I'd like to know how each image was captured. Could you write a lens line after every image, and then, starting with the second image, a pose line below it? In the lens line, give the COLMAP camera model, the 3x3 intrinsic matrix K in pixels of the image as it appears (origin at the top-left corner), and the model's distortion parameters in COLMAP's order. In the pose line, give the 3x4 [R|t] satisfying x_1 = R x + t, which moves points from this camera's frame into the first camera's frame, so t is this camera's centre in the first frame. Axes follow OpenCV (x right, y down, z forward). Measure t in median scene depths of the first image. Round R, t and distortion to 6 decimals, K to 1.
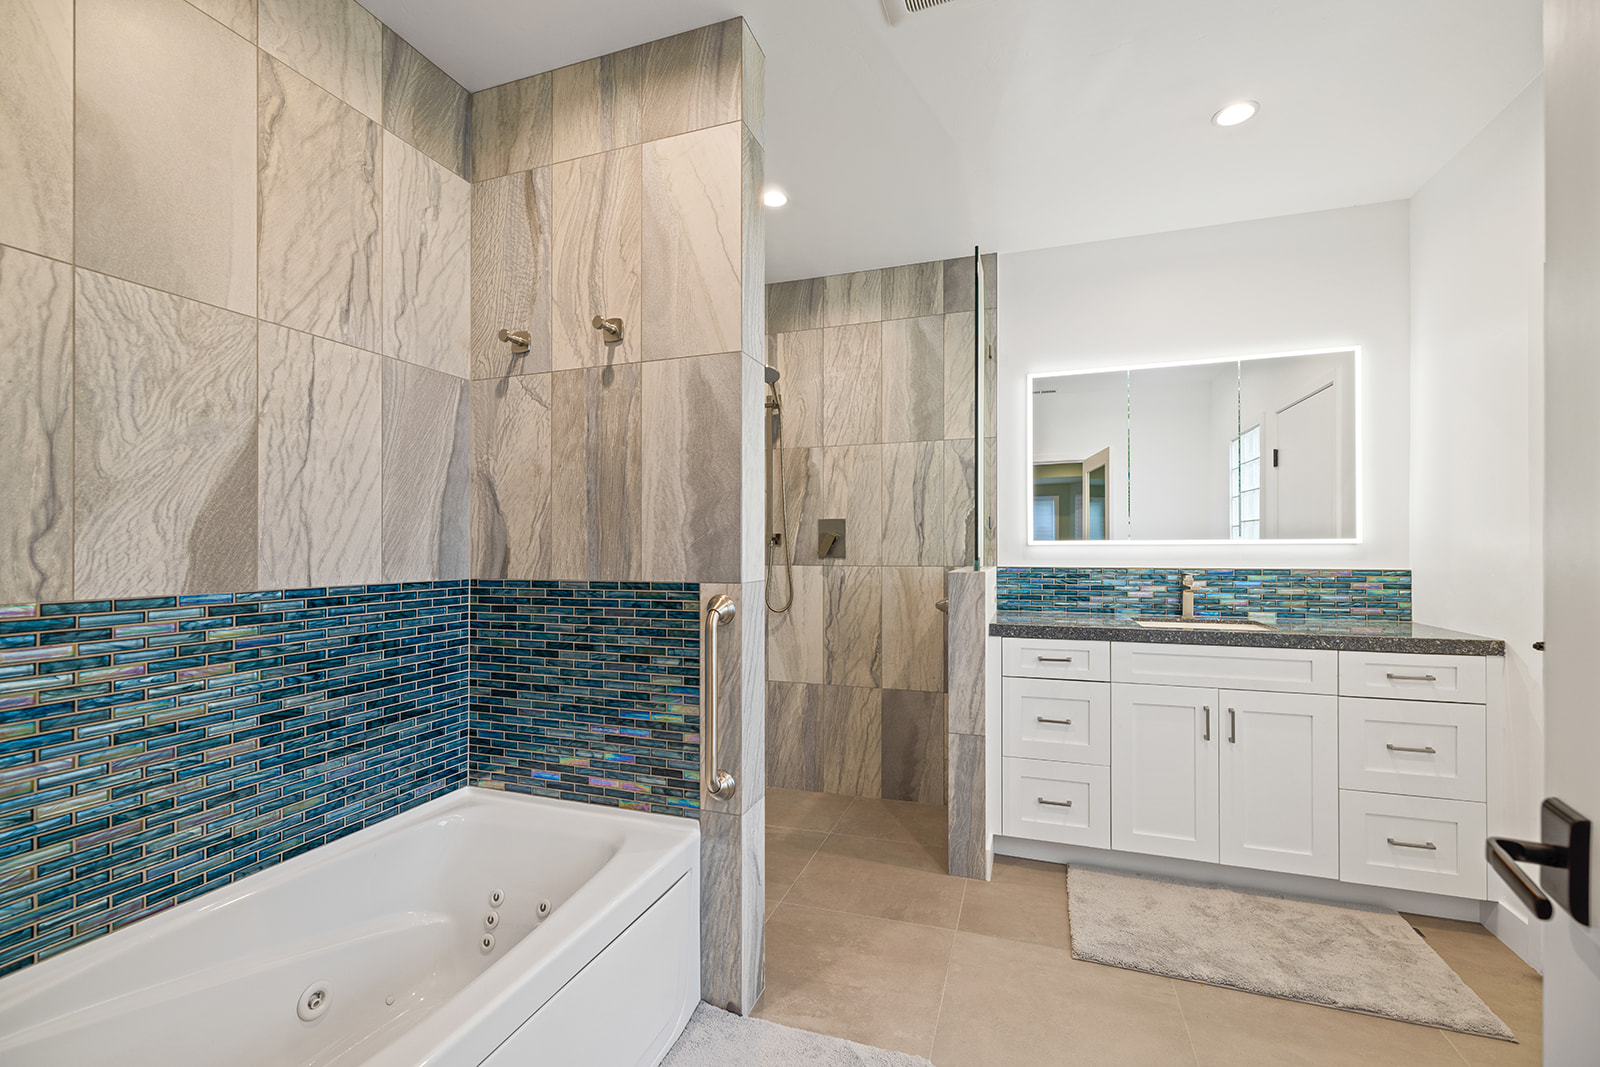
lens RADIAL K [[679.9, 0, 800.2], [0, 679.9, 561.6], [0, 0, 1]] dist [0.000573, -0.000102]
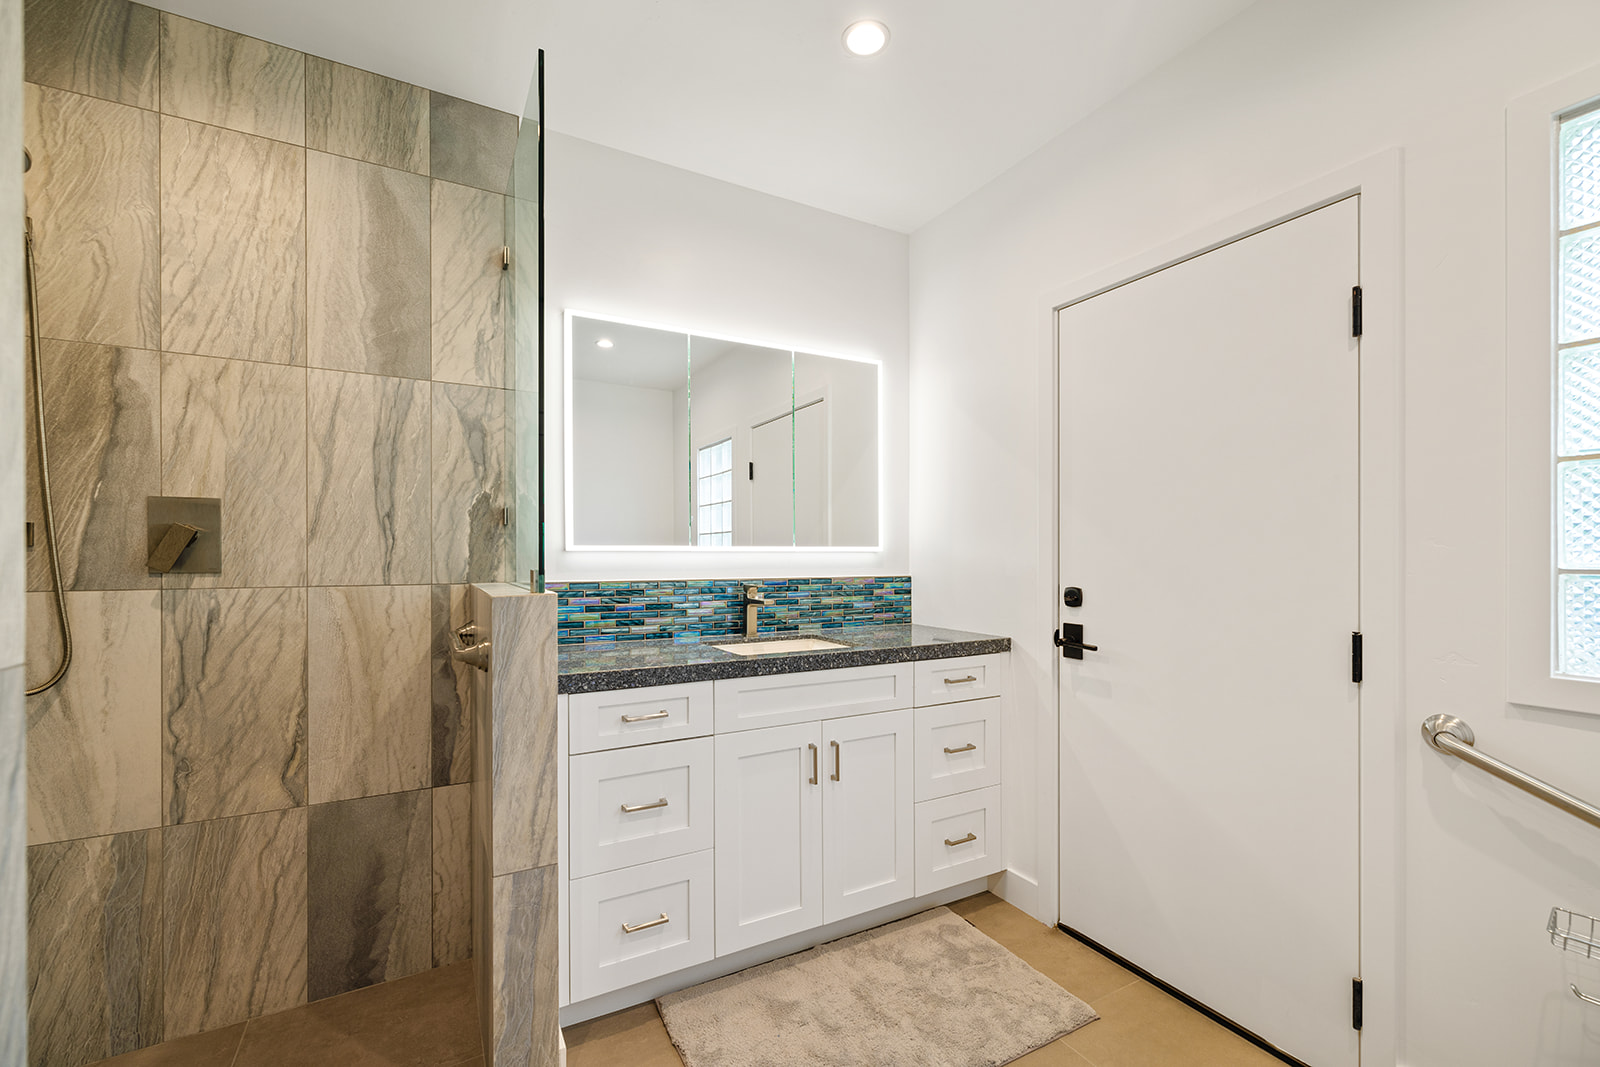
lens RADIAL K [[679.9, 0, 800.2], [0, 679.9, 561.6], [0, 0, 1]] dist [0.000573, -0.000102]
pose [[0.664902, -0.004171, 0.746919, -0.029244], [0.013857, 0.999881, -0.006751, -0.005096], [-0.746802, 0.014839, 0.664881, 0.340753]]
